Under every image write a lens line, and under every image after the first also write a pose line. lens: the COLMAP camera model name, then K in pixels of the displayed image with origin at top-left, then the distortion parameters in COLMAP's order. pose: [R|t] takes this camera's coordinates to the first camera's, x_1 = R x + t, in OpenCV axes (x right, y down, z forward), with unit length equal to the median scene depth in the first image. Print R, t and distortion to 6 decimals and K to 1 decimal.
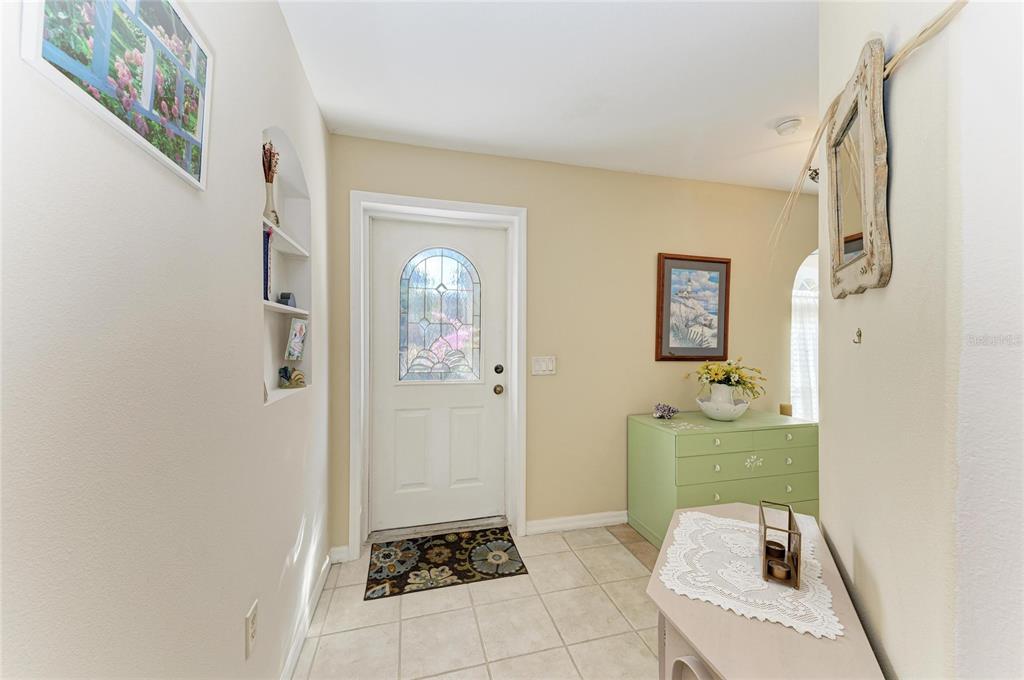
lens RADIAL K [[381.1, 0, 515.5], [0, 381.1, 343.7], [0, 0, 1]] dist [0.000658, 0.000030]
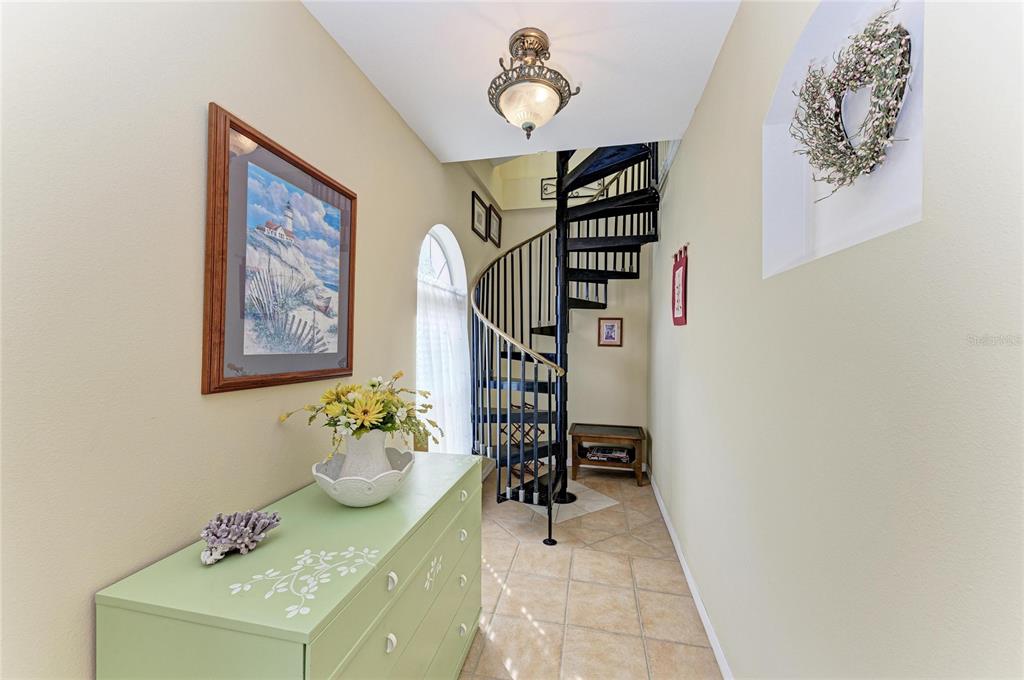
lens RADIAL K [[381.1, 0, 515.5], [0, 381.1, 343.7], [0, 0, 1]] dist [0.000658, 0.000030]
pose [[0.453889, -0.006785, 0.891032, 0.173606], [0.003598, 0.999977, 0.005782, -0.004635], [-0.891051, 0.000582, 0.453903, 0.553331]]
